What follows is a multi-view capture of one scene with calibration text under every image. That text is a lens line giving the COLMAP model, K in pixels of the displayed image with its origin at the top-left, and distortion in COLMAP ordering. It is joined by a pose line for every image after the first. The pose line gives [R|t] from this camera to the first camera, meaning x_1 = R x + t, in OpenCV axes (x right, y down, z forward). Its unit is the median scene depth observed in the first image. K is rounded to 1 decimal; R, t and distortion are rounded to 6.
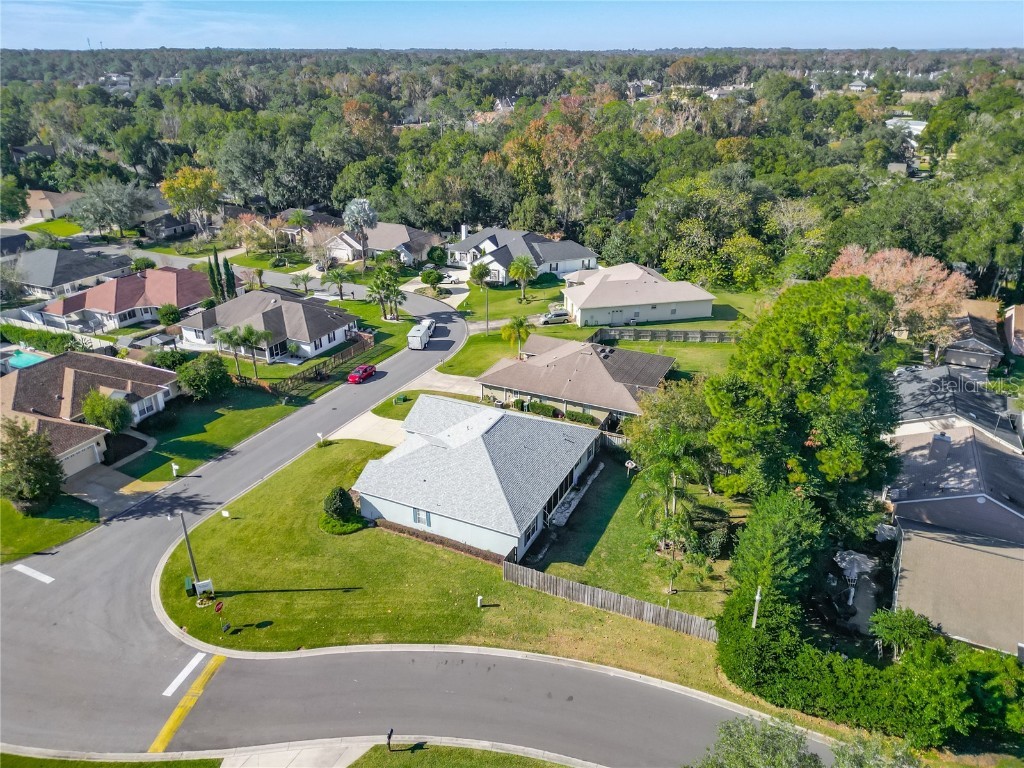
lens RADIAL K [[735.2, 0, 512.0], [0, 735.2, 384.0], [0, 0, 1]] dist [0.003525, 0.003606]
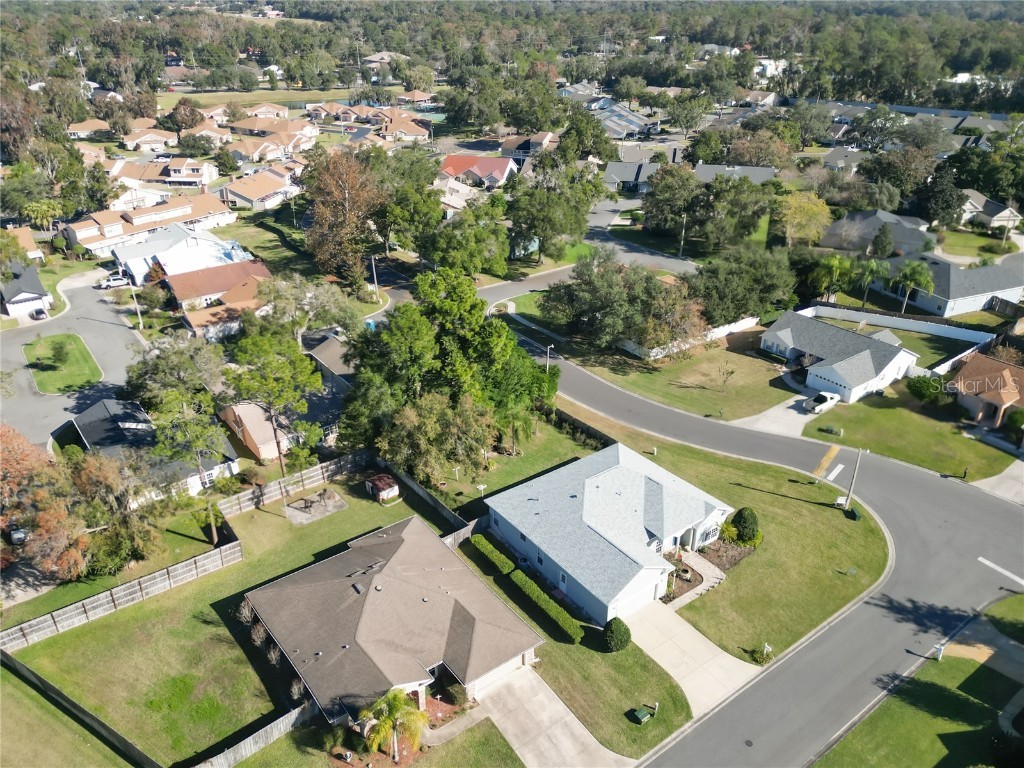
lens RADIAL K [[778.7, 0, 512.0], [0, 778.7, 384.0], [0, 0, 1]] dist [0.004910, -0.008805]
pose [[-0.886784, -0.202405, 0.415508, -0.385560], [0.196058, 0.649376, 0.734760, -0.970268], [-0.418540, 0.733036, -0.536173, 1.698460]]
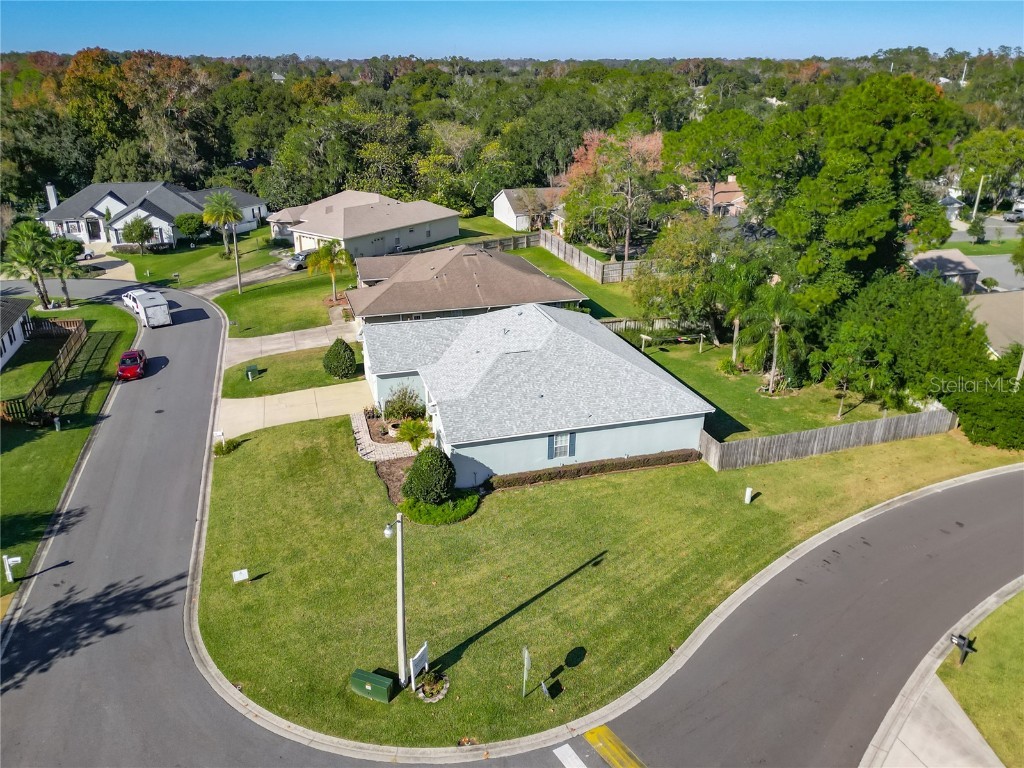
lens RADIAL K [[778.7, 0, 512.0], [0, 778.7, 384.0], [0, 0, 1]] dist [0.004910, -0.008805]
pose [[0.732362, -0.250055, 0.633340, -0.590496], [0.272987, 0.959931, 0.063332, 0.070413], [-0.623799, 0.126511, 0.771278, 0.476604]]
